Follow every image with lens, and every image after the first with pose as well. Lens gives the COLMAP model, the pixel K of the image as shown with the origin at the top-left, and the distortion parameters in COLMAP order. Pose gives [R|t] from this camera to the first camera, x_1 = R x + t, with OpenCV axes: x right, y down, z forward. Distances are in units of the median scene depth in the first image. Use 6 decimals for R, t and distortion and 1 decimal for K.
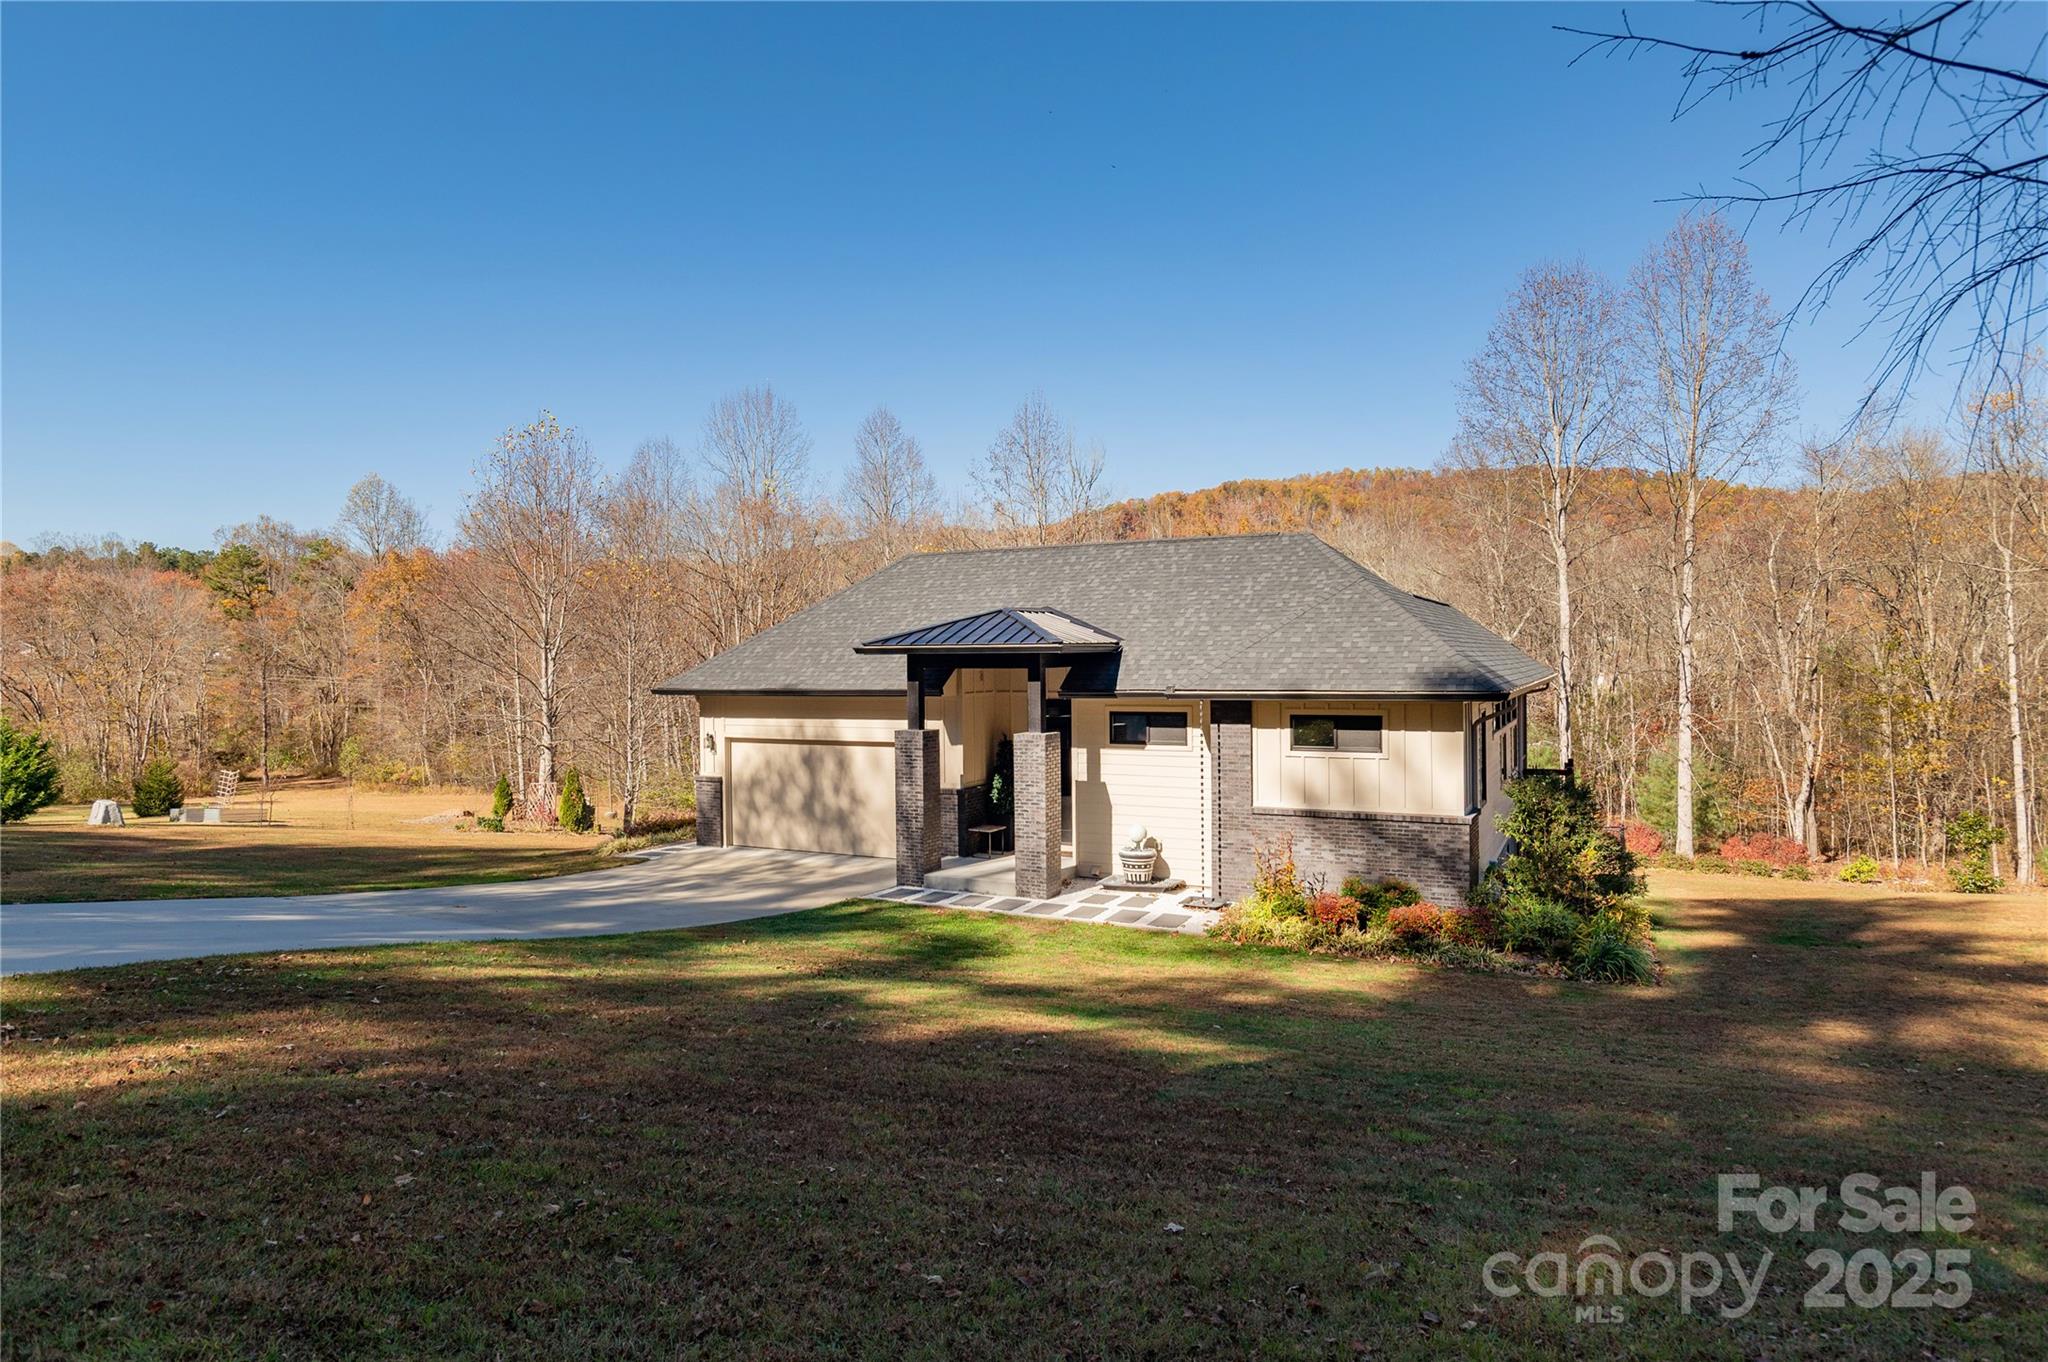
lens RADIAL K [[1222.4, 0, 1024.0], [0, 1222.4, 681.0], [0, 0, 1]] dist [-0.060727, 0.085411]
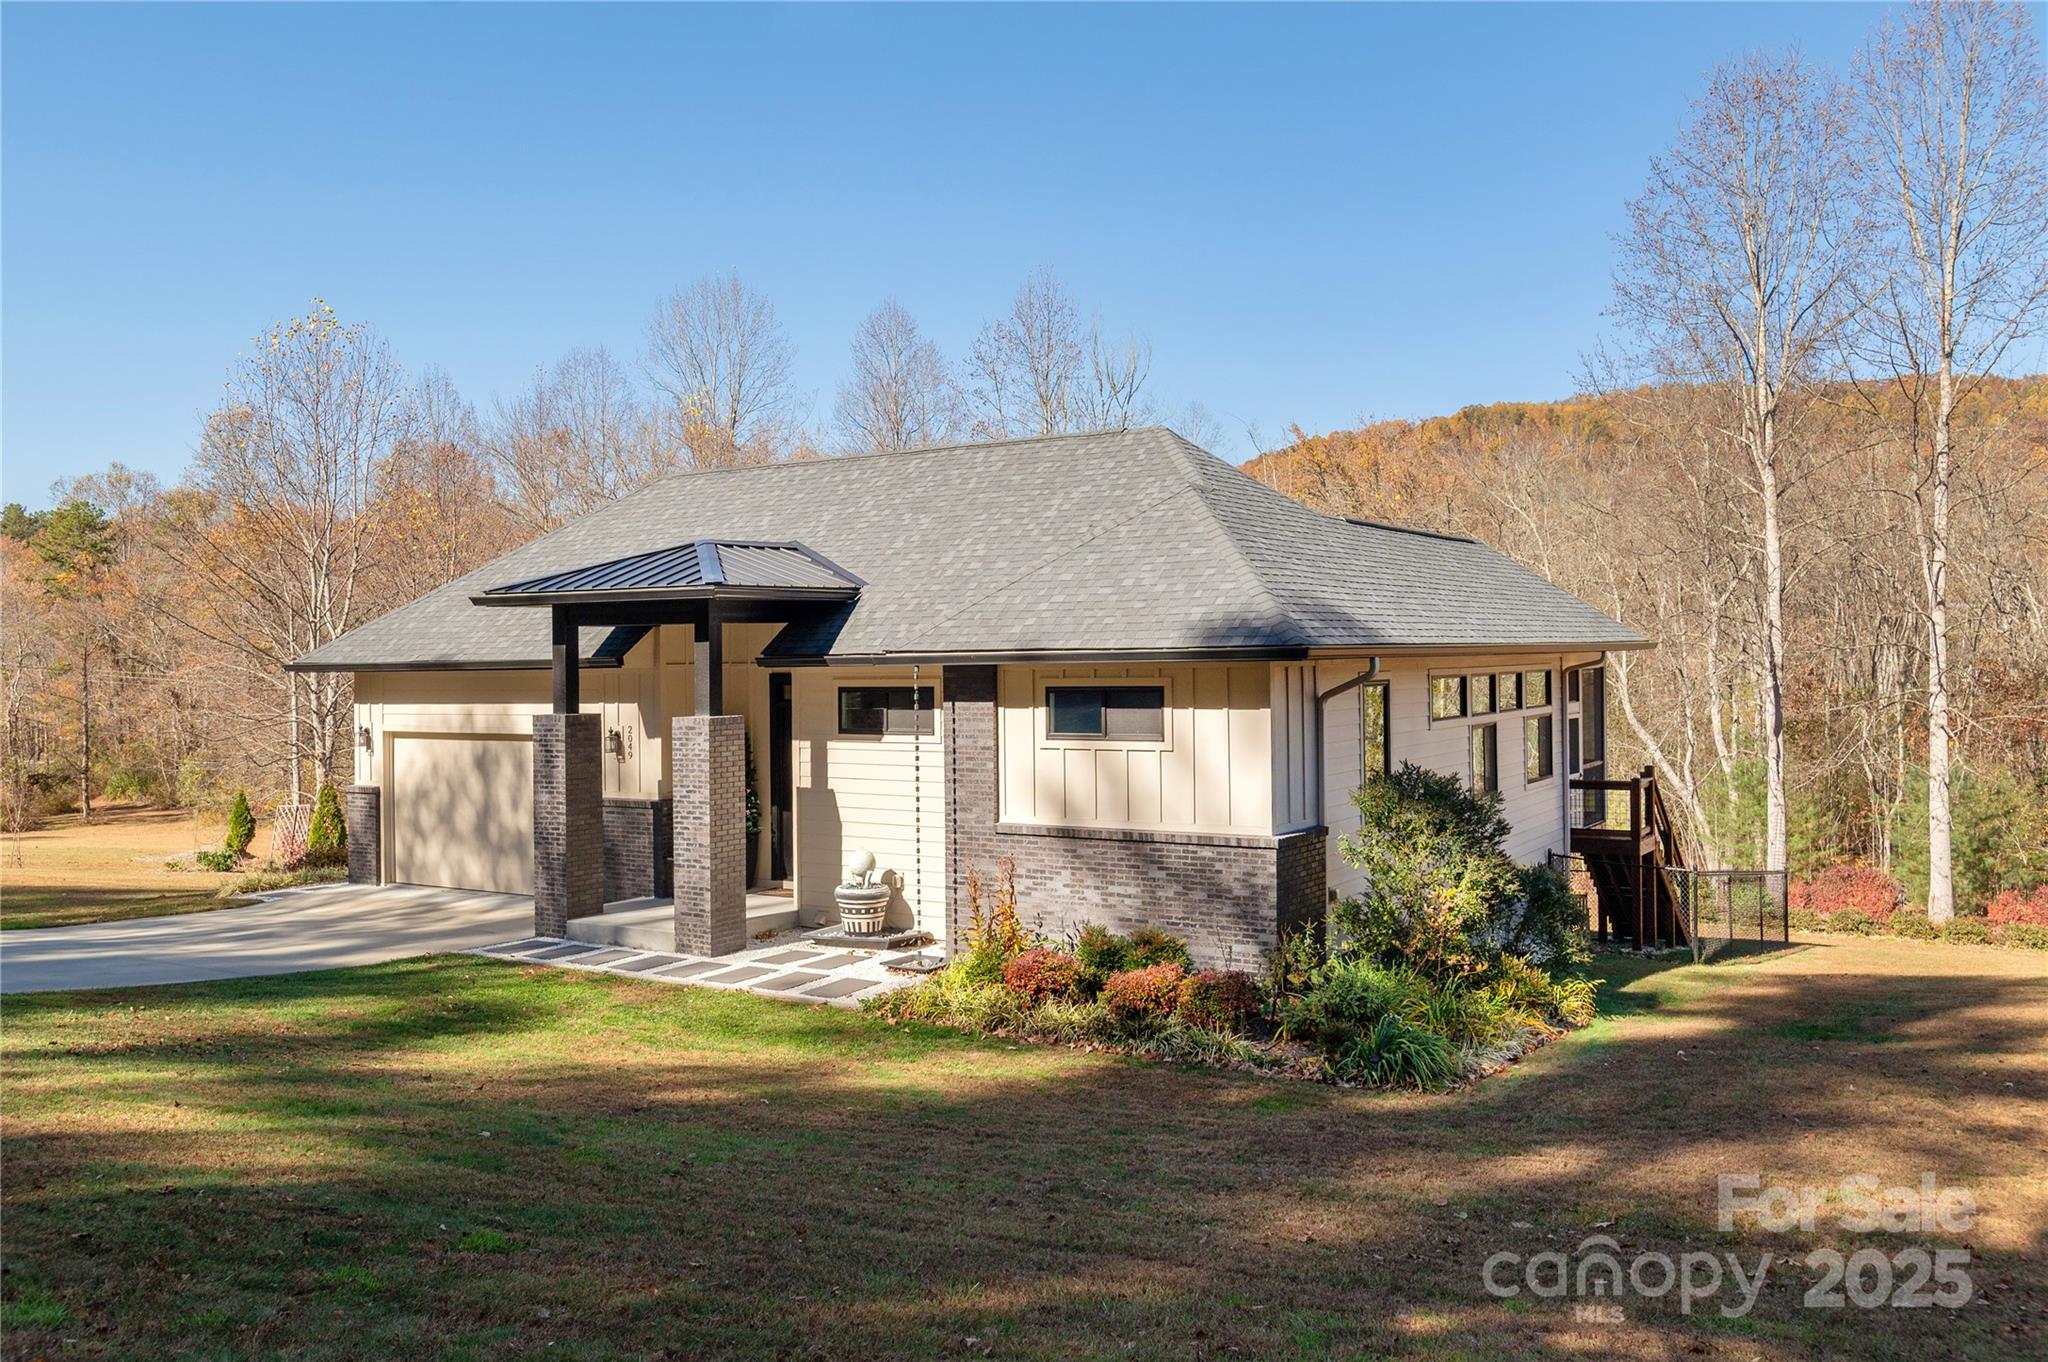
lens RADIAL K [[1666.5, 0, 1024.0], [0, 1666.5, 681.0], [0, 0, 1]] dist [-0.004911, 0.003089]
pose [[0.996861, -0.003544, -0.079087, 0.251326], [0.003550, 0.999994, -0.000063, 0.021994], [0.079087, -0.000218, 0.996868, 0.069349]]
